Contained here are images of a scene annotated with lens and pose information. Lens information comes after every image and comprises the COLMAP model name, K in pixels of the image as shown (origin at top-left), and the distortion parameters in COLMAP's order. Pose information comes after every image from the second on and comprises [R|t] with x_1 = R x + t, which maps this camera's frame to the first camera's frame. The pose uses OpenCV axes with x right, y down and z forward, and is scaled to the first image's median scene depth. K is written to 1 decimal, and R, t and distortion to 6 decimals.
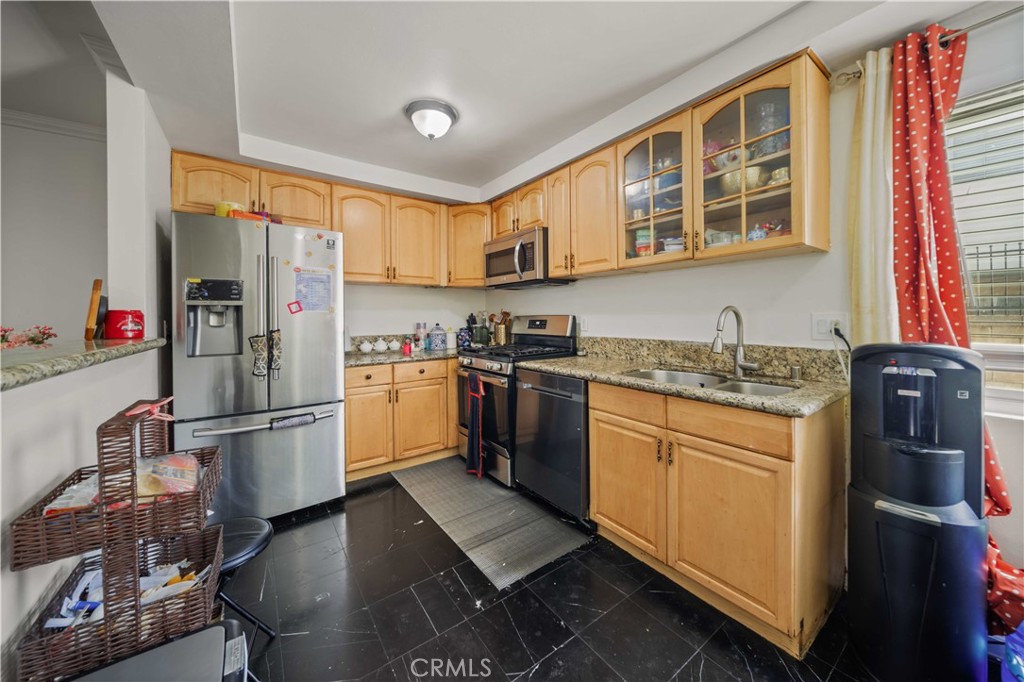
lens RADIAL K [[362.2, 0, 510.5], [0, 362.2, 319.9], [0, 0, 1]] dist [0.000461, -0.000083]
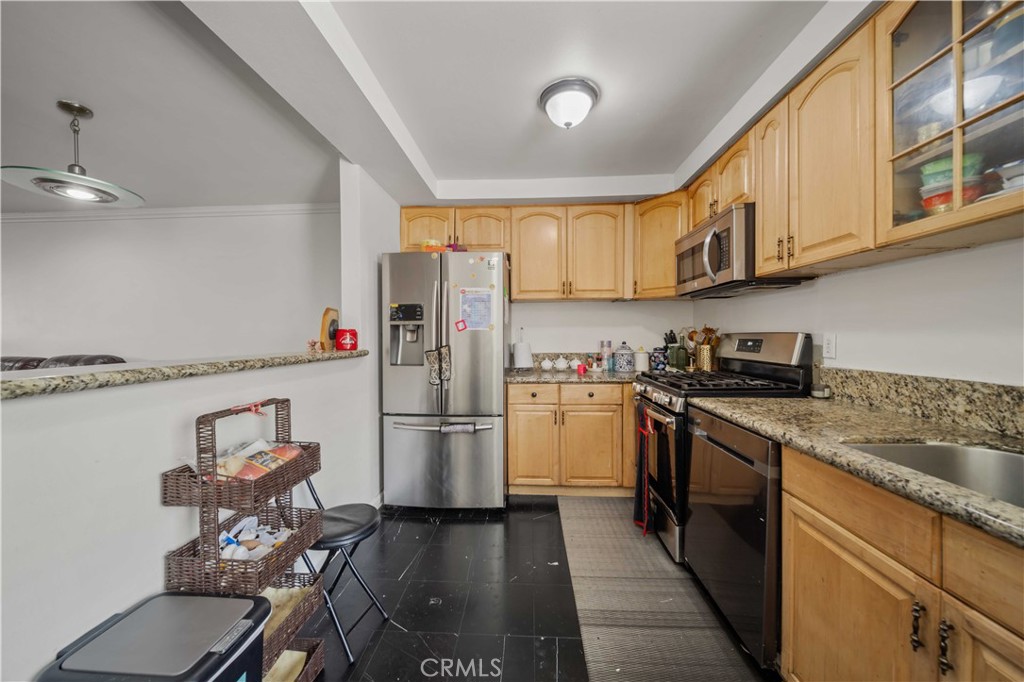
lens RADIAL K [[359.5, 0, 512.0], [0, 359.5, 341.0], [0, 0, 1]] dist [0.001906, -0.002102]
pose [[0.780347, 0.015174, -0.625162, 0.173570], [-0.007198, 0.999857, 0.015284, -0.004501], [0.625305, -0.007427, 0.780345, 0.196145]]
